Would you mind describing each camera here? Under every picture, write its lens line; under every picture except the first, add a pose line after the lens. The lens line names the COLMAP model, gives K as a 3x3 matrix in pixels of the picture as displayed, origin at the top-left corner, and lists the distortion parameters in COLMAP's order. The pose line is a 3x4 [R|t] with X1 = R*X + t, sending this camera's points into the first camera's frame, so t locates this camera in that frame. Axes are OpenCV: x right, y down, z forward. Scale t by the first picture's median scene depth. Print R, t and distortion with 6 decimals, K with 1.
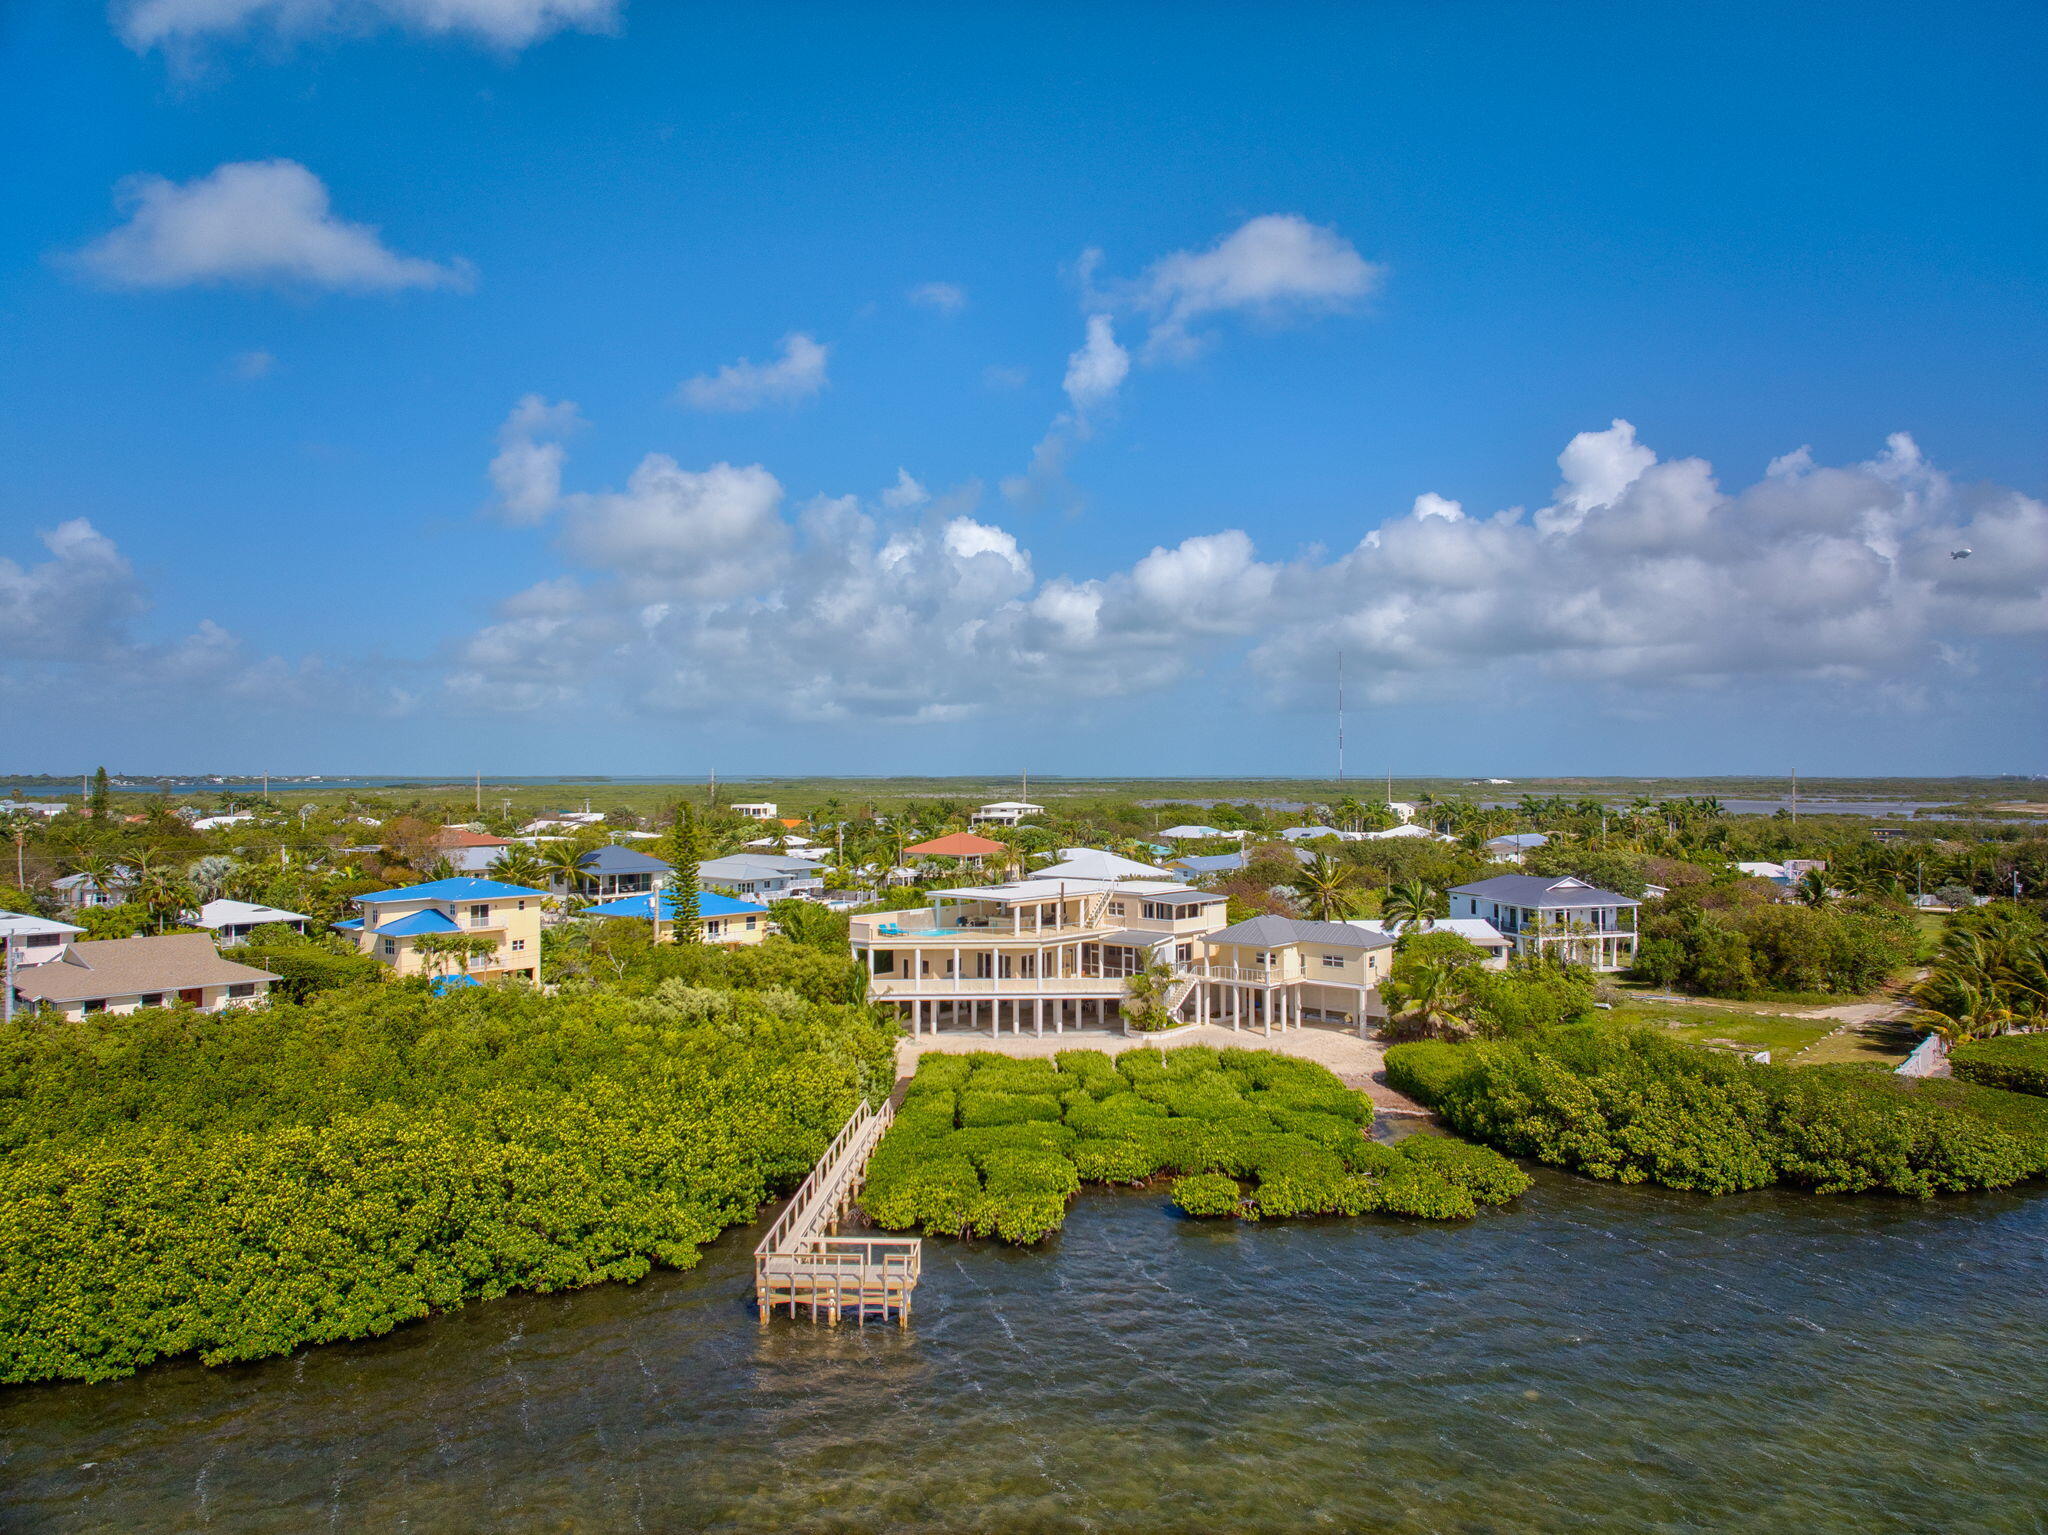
lens RADIAL K [[1411.3, 0, 1024.0], [0, 1411.3, 767.5], [0, 0, 1]] dist [0.009625, 0.001339]
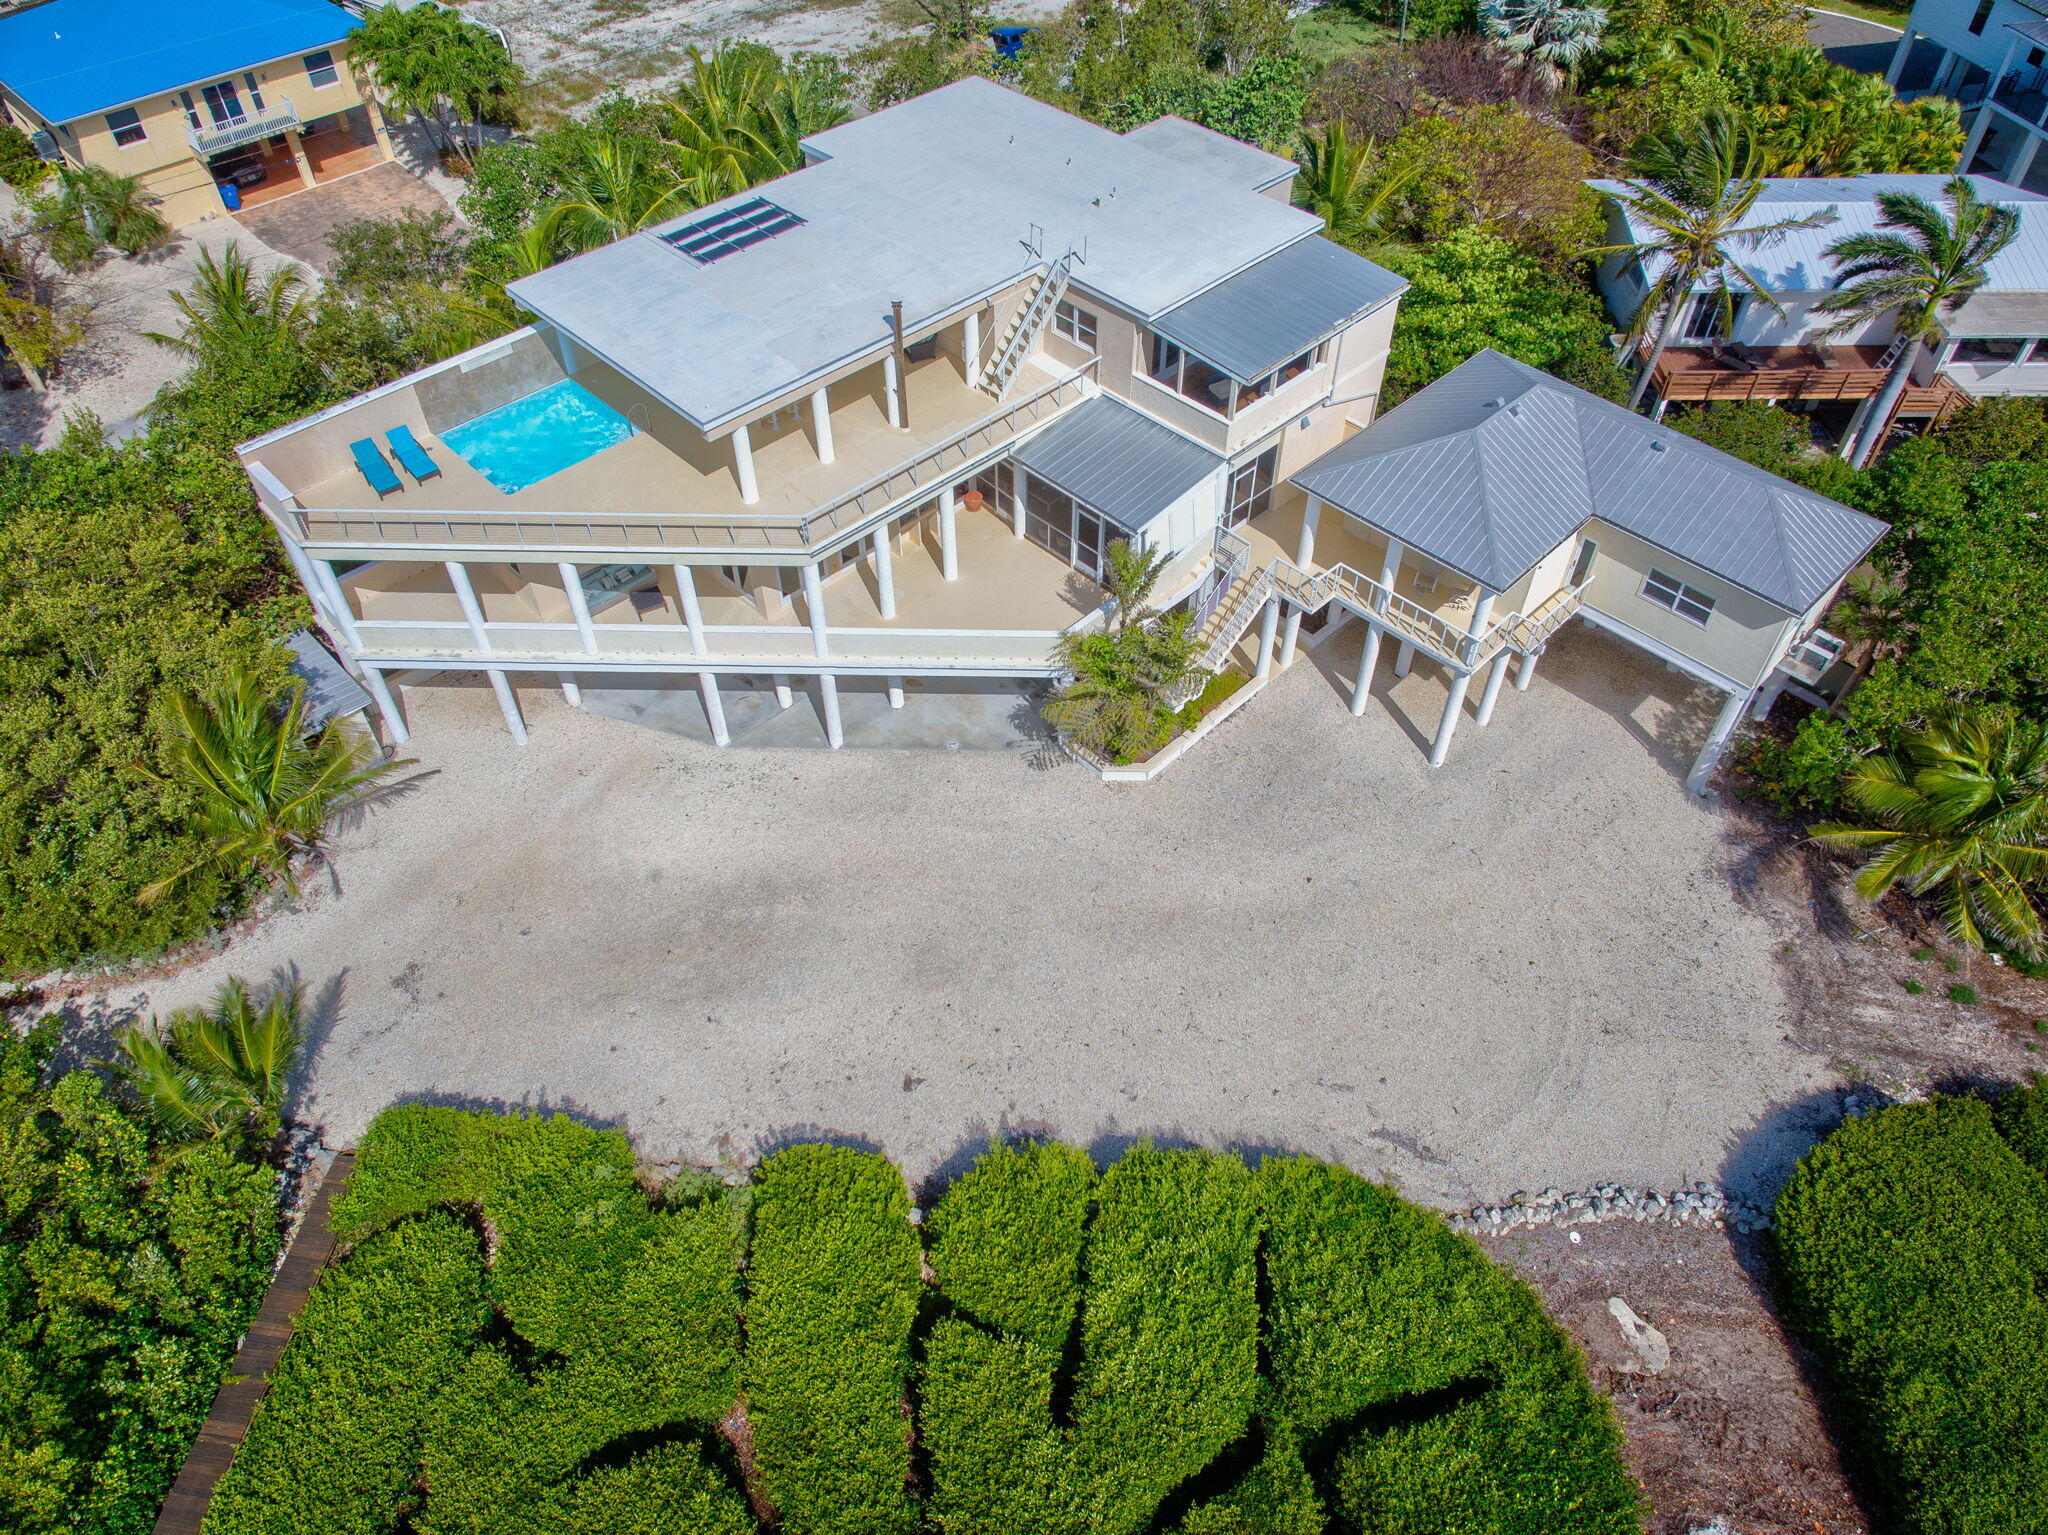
lens RADIAL K [[1411.3, 0, 1024.0], [0, 1411.3, 767.5], [0, 0, 1]] dist [0.009625, 0.001339]
pose [[0.997399, 0.048227, -0.053563, 0.080531], [0.006197, 0.683021, 0.730372, -0.084366], [0.071808, -0.728805, 0.680946, 0.717136]]
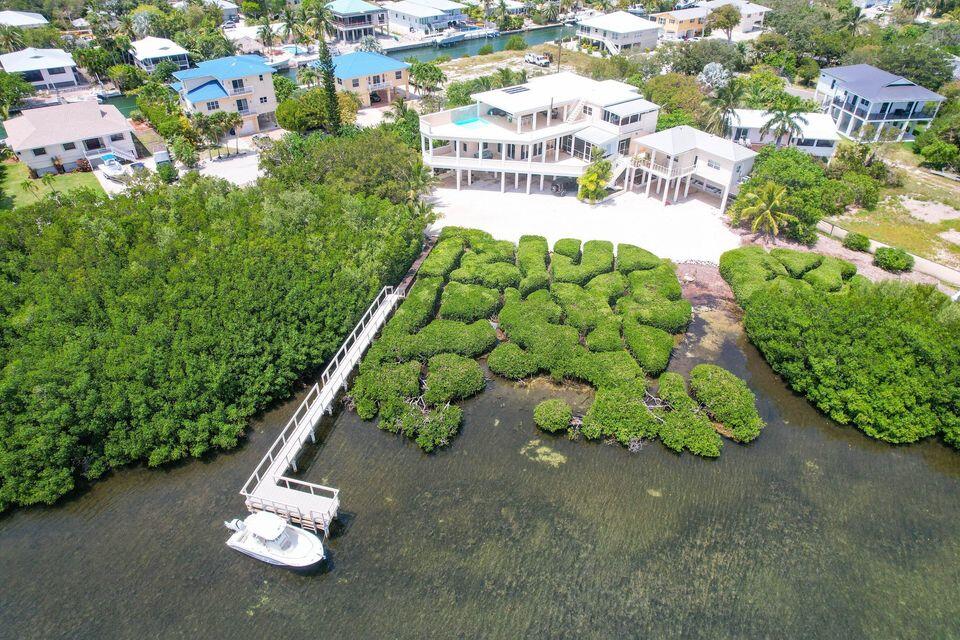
lens RADIAL K [[611.6, 0, 480.0], [0, 611.6, 320.0], [0, 0, 1]] dist [-0.030480, 0.000544]
pose [[0.979765, 0.119996, -0.160190, 0.089717], [-0.002875, 0.808706, 0.588205, -0.122063], [0.200129, -0.575843, 0.792688, 0.299533]]
